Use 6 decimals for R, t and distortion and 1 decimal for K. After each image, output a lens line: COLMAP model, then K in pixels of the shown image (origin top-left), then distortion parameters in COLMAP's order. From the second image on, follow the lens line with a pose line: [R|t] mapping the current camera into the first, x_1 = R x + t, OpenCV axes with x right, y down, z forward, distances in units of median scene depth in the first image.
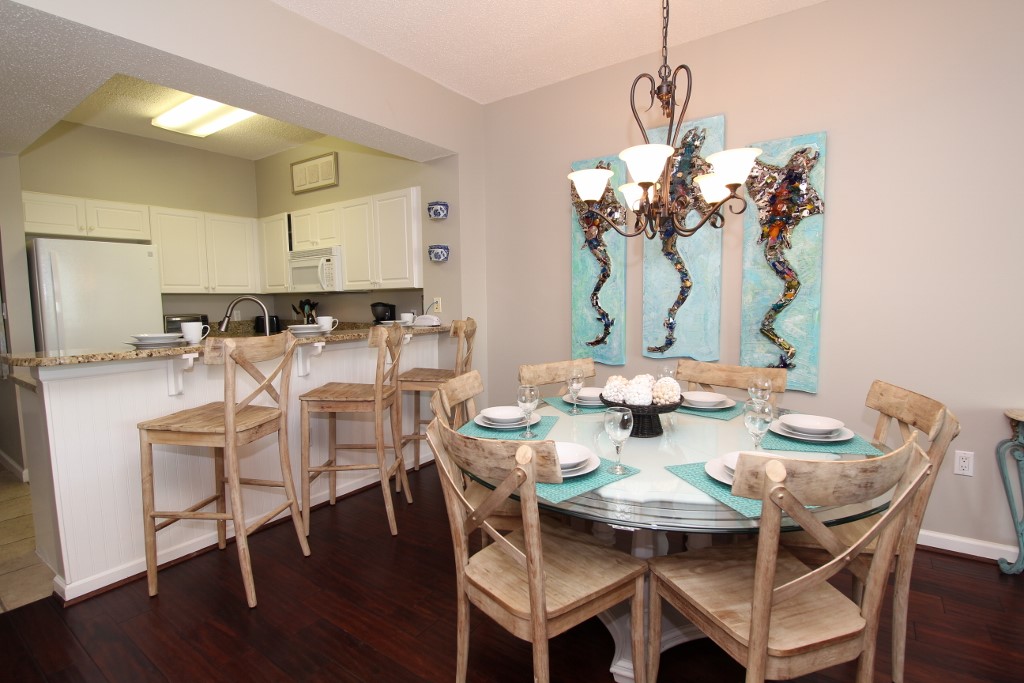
lens RADIAL K [[507.2, 0, 512.0], [0, 507.2, 341.5], [0, 0, 1]] dist [-0.003206, -0.000118]
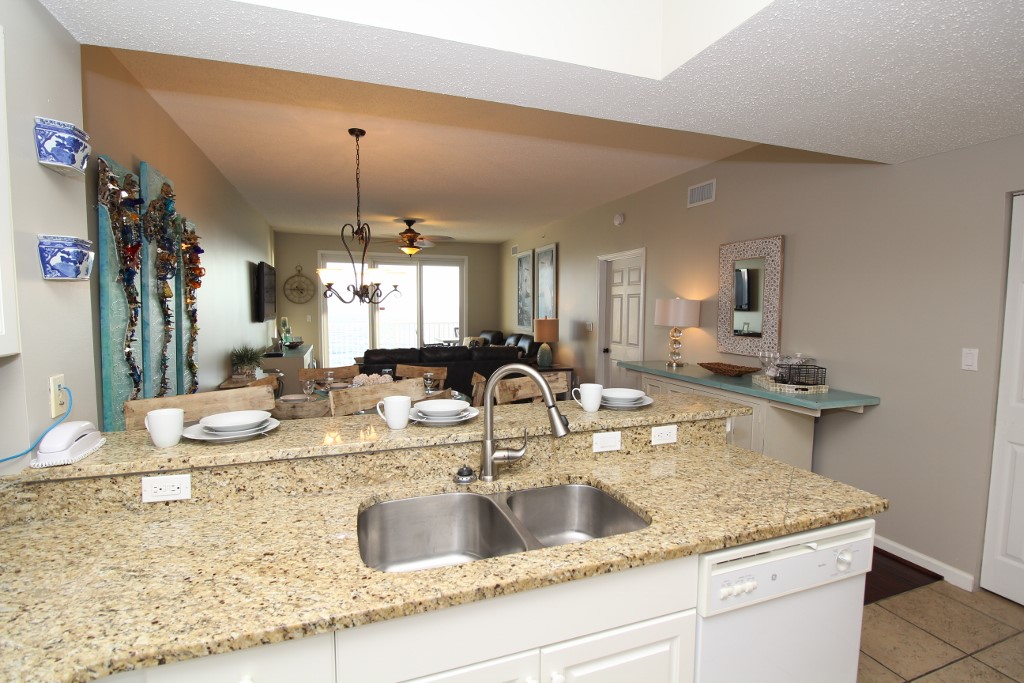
lens RADIAL K [[475.9, 0, 507.4], [0, 475.9, 342.1], [0, 0, 1]] dist [0.000748, -0.013952]
pose [[-0.821601, -0.031614, 0.569185, -0.692312], [0.059377, 0.988284, 0.140601, -0.158446], [-0.566962, 0.149314, -0.810098, 1.235370]]
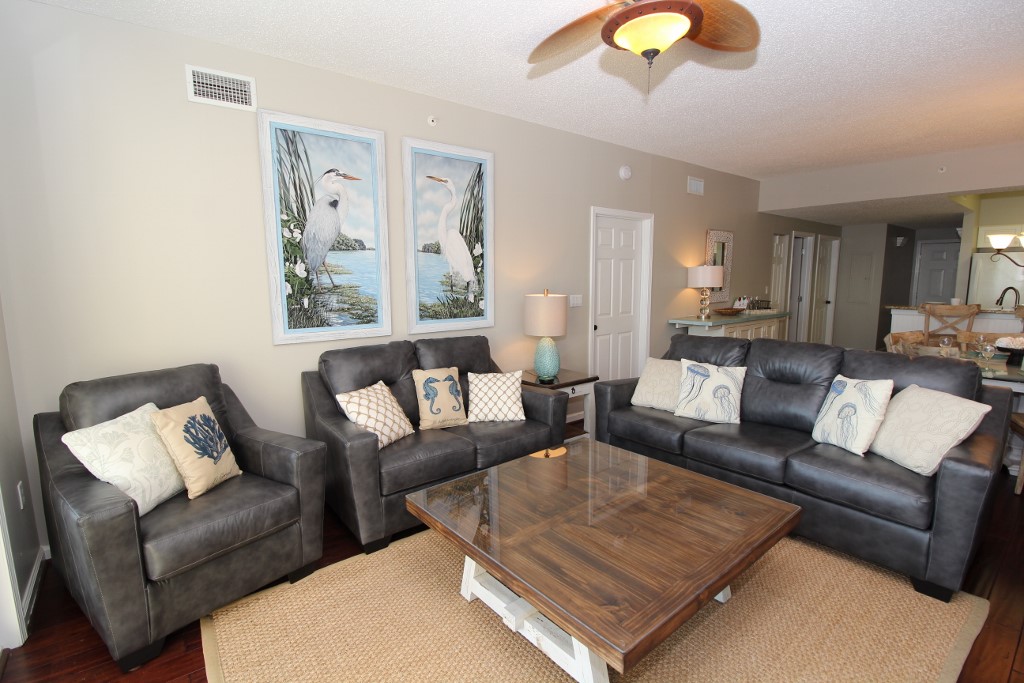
lens RADIAL K [[475.9, 0, 507.4], [0, 475.9, 342.1], [0, 0, 1]] dist [0.000748, -0.013952]
pose [[-0.275807, 0.148213, -0.949718, 1.441249], [-0.073664, 0.981876, 0.174624, -0.046944], [0.958386, 0.118122, -0.259891, -0.261938]]
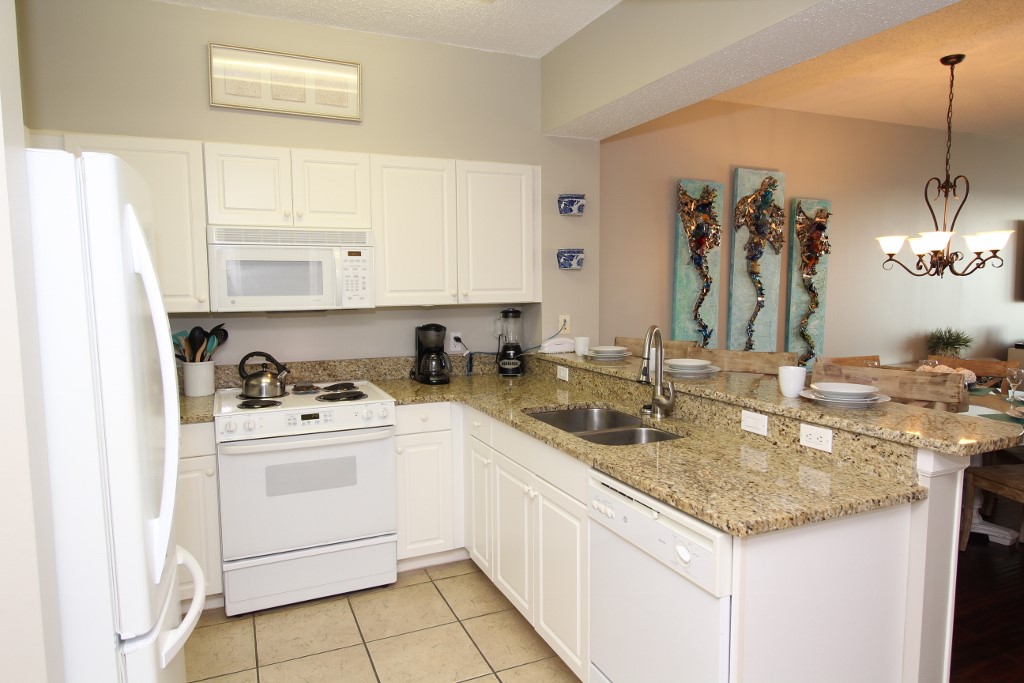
lens RADIAL K [[639.5, 0, 512.0], [0, 639.5, 341.5], [0, 0, 1]] dist [0.001418, -0.002282]
pose [[0.500679, -0.068302, 0.862934, -1.171626], [0.076766, 0.996458, 0.034331, -0.097087], [-0.862222, 0.049055, 0.504149, 0.653586]]
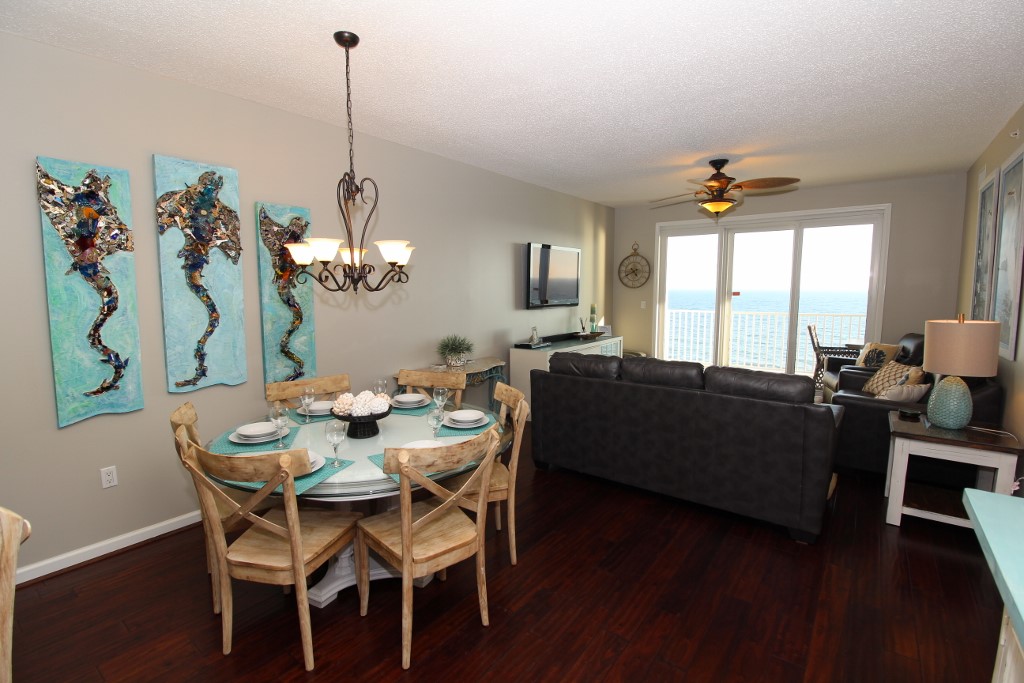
lens RADIAL K [[475.9, 0, 507.4], [0, 475.9, 342.1], [0, 0, 1]] dist [0.000748, -0.013952]
pose [[0.021456, -0.097508, 0.995003, -0.565057], [0.093043, 0.991108, 0.095120, -0.085507], [-0.995431, 0.090538, 0.030338, 0.320850]]
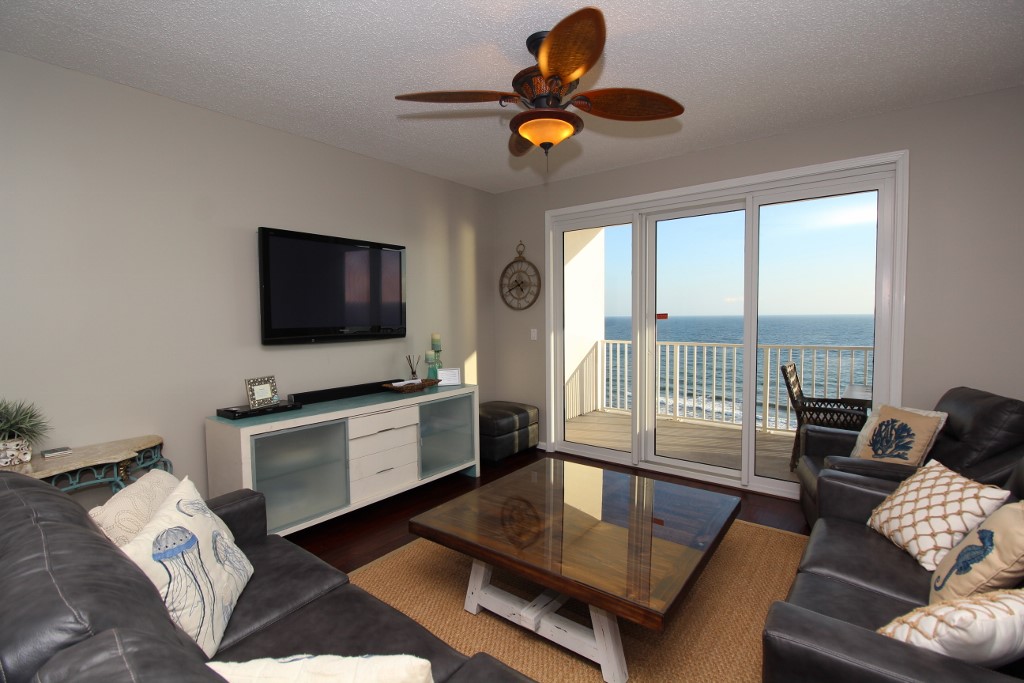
lens RADIAL K [[475.9, 0, 507.4], [0, 475.9, 342.1], [0, 0, 1]] dist [0.000748, -0.013952]
pose [[0.039002, -0.039010, 0.998477, 0.185107], [0.099056, 0.994467, 0.034984, -0.025396], [-0.994317, 0.097541, 0.042650, -0.230355]]
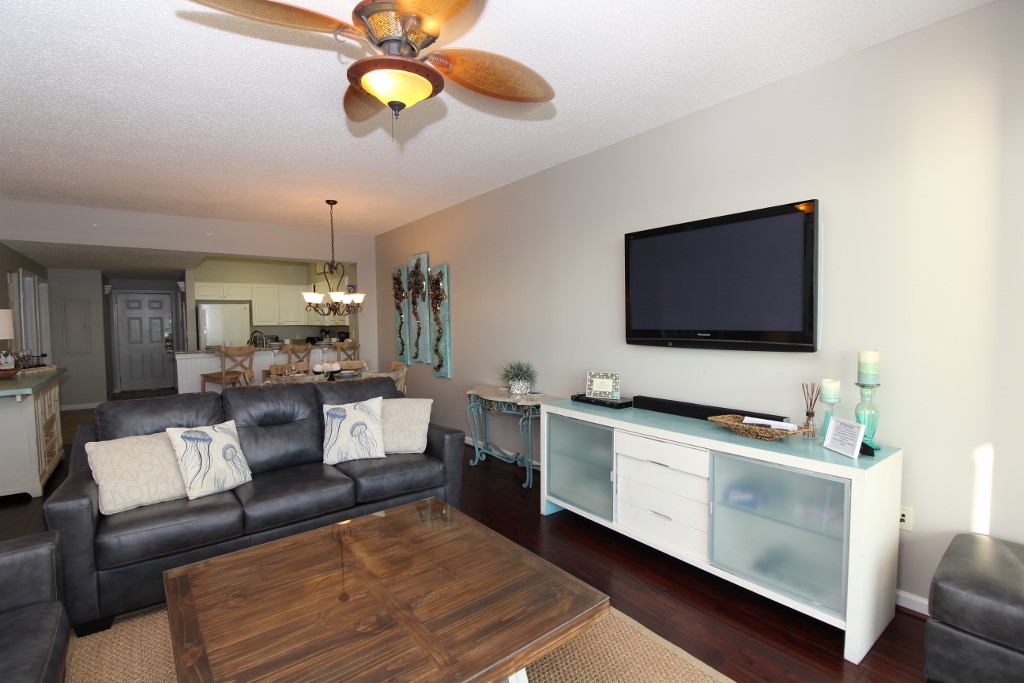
lens RADIAL K [[475.9, 0, 507.4], [0, 475.9, 342.1], [0, 0, 1]] dist [0.000748, -0.013952]
pose [[0.956601, 0.022015, -0.290568, 1.146035], [-0.032732, 0.998949, -0.032074, 0.001587], [0.289557, 0.040193, 0.956317, -0.741150]]
